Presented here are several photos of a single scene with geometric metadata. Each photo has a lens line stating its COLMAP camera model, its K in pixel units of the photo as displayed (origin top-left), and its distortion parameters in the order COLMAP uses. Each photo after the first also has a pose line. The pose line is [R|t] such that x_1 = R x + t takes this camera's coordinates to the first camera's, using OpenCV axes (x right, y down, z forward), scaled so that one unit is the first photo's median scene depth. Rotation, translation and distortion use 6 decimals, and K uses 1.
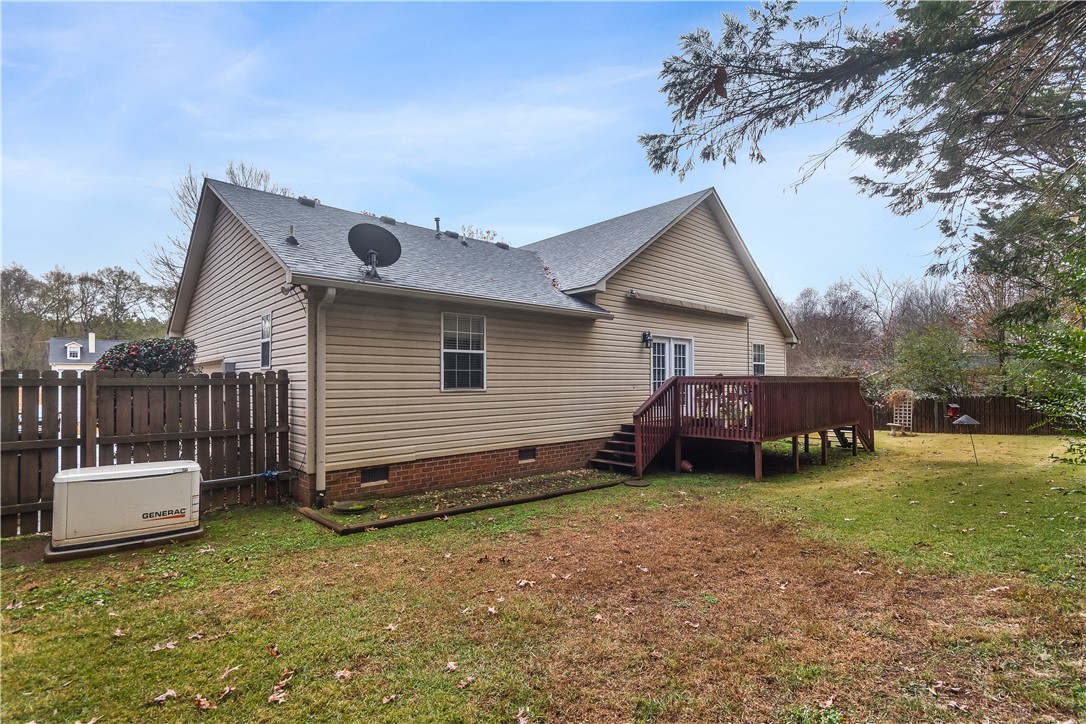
lens RADIAL K [[515.1, 0, 543.7], [0, 515.1, 370.3], [0, 0, 1]] dist [0.005654, 0.000475]
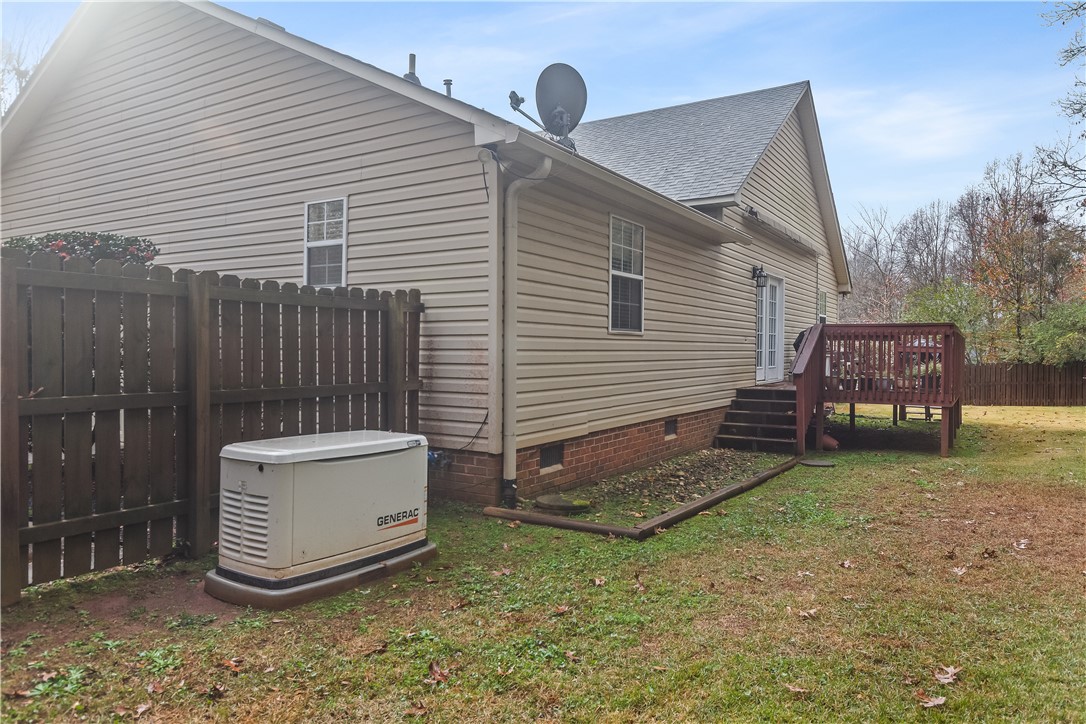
lens RADIAL K [[709.9, 0, 542.3], [0, 709.9, 360.0], [0, 0, 1]] dist [0.003466, 0.001443]
pose [[0.965813, 0.010602, 0.259025, -0.523071], [-0.020462, 0.999164, 0.035398, 0.045484], [-0.258433, -0.039488, 0.965222, 0.127579]]
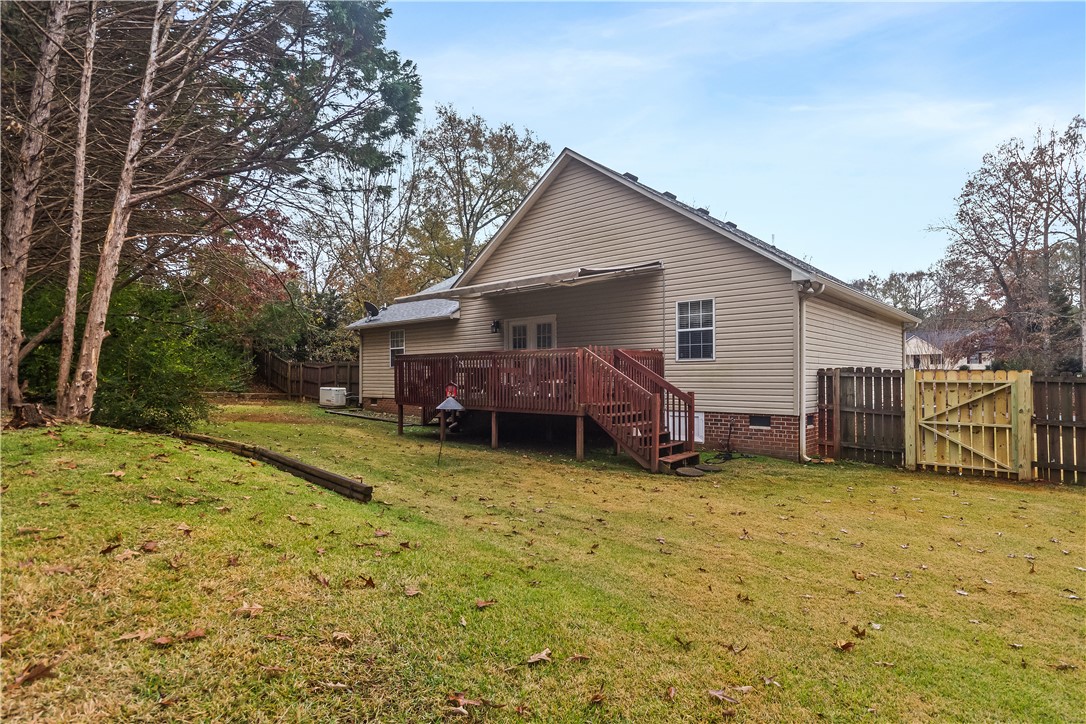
lens RADIAL K [[562.8, 0, 541.7], [0, 562.8, 361.7], [0, 0, 1]] dist [-0.003099, -0.000531]
pose [[0.101588, -0.016161, -0.994695, 1.224770], [0.016554, 0.999757, -0.014552, 0.058750], [0.994689, -0.014988, 0.101831, 0.502268]]
